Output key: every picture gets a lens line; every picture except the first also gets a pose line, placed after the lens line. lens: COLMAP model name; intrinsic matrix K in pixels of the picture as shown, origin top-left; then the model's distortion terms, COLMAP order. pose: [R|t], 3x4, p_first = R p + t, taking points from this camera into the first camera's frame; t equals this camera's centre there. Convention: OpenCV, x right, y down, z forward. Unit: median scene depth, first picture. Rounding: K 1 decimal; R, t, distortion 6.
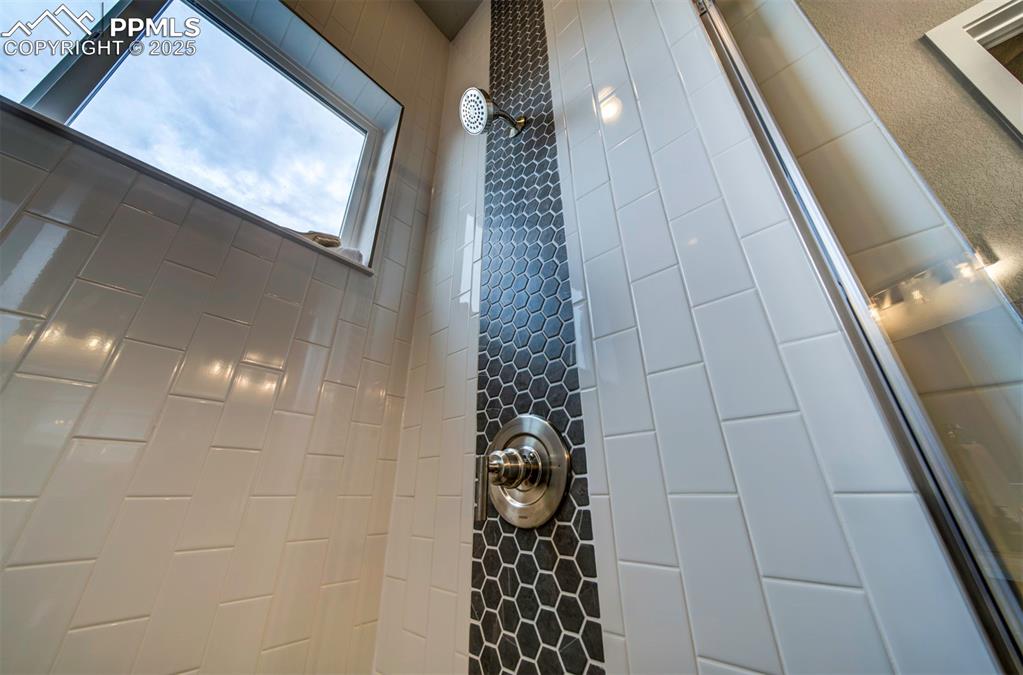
lens RADIAL K [[345.8, 0, 506.2], [0, 345.8, 338.9], [0, 0, 1]] dist [-0.013405, 0.007133]
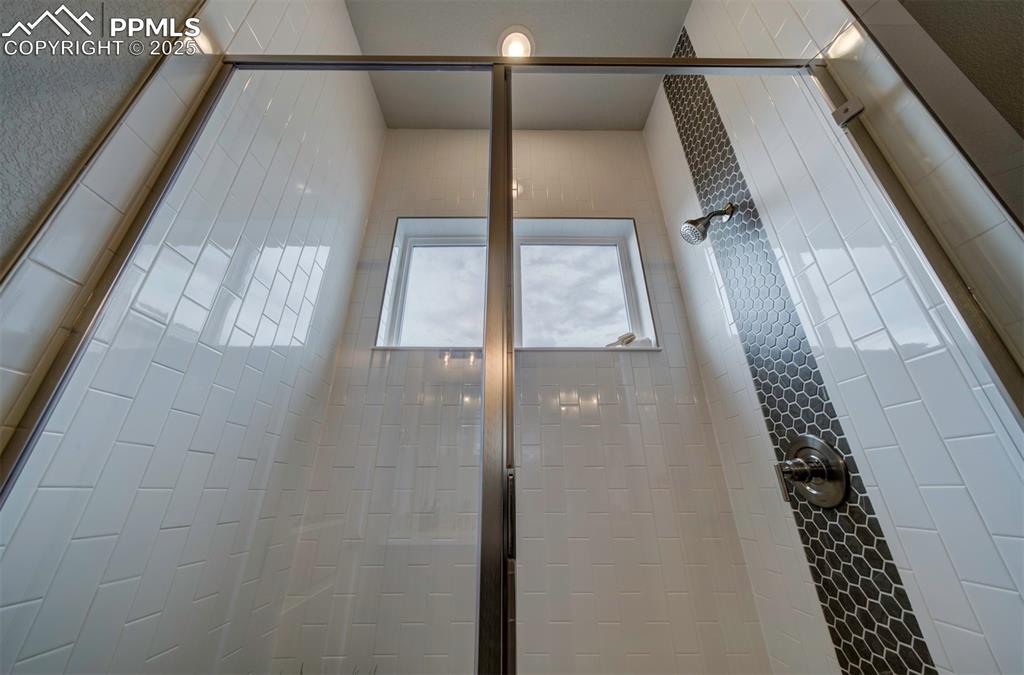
lens RADIAL K [[346.1, 0, 506.7], [0, 346.1, 338.9], [0, 0, 1]] dist [-0.013405, 0.007133]
pose [[0.678799, -0.297699, -0.671273, 0.342816], [0.305784, 0.945703, -0.110192, -0.456882], [0.667629, -0.130467, 0.732974, -1.031803]]
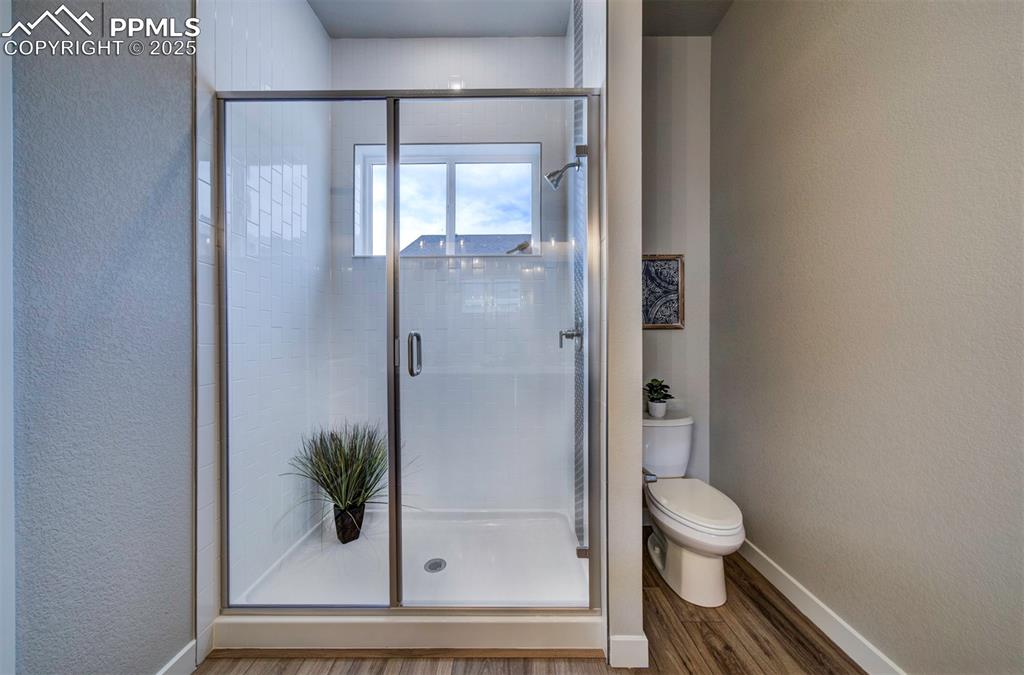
lens RADIAL K [[346.1, 0, 506.7], [0, 346.1, 338.9], [0, 0, 1]] dist [-0.013405, 0.007133]
pose [[0.660690, -0.003309, -0.750652, 2.139743], [0.314947, 0.908940, 0.273195, -0.669531], [0.681394, -0.416913, 0.601570, -1.394650]]
